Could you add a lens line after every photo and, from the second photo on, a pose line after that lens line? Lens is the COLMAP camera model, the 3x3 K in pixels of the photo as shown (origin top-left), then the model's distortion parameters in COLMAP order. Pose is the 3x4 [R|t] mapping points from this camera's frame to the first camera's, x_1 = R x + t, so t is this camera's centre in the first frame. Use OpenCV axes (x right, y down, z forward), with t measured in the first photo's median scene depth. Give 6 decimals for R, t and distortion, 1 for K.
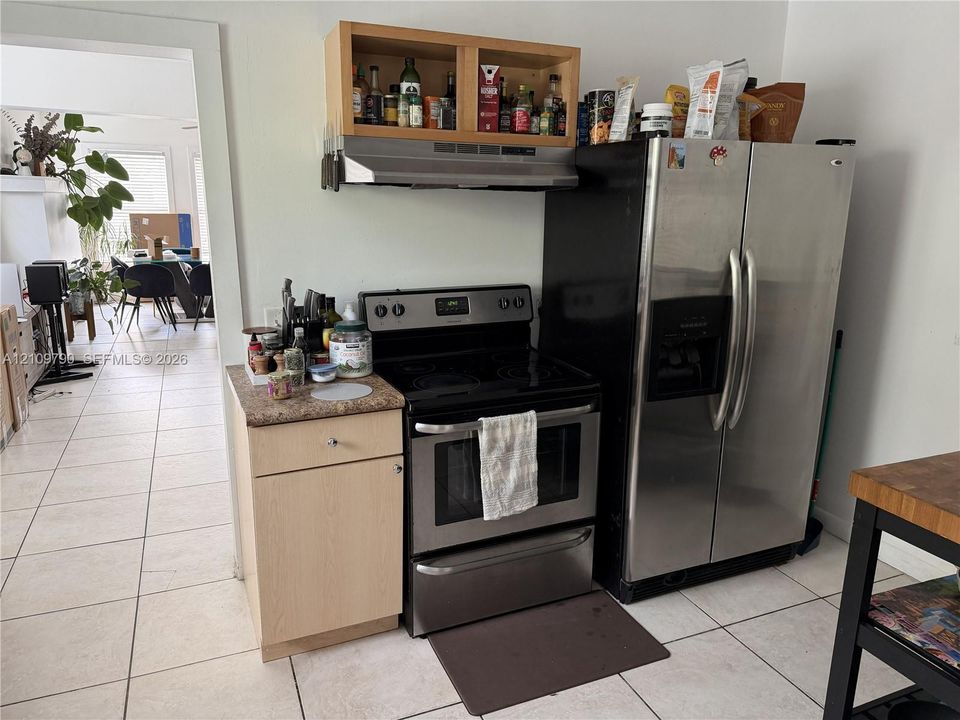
lens RADIAL K [[657.5, 0, 478.0], [0, 657.5, 369.8], [0, 0, 1]] dist [0.048114, -0.080423]
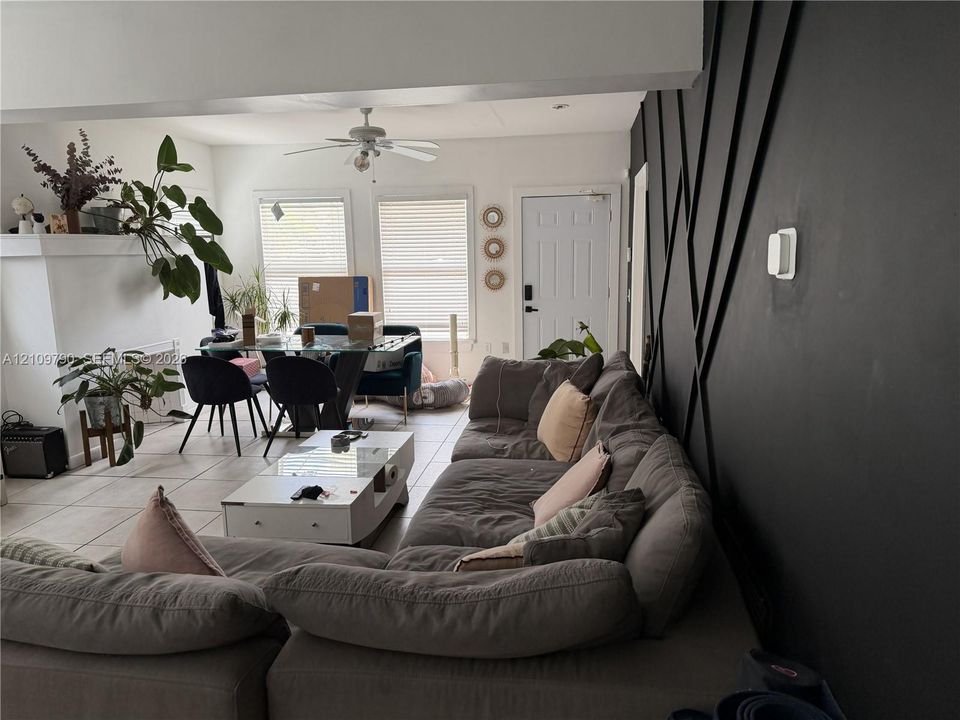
lens RADIAL K [[657.5, 0, 483.2], [0, 657.5, 368.5], [0, 0, 1]] dist [0.048114, -0.080423]
pose [[0.857983, 0.060420, -0.510112, 0.066105], [-0.096578, 0.994323, -0.044668, -0.114568], [0.504517, 0.087590, 0.858948, 0.447831]]
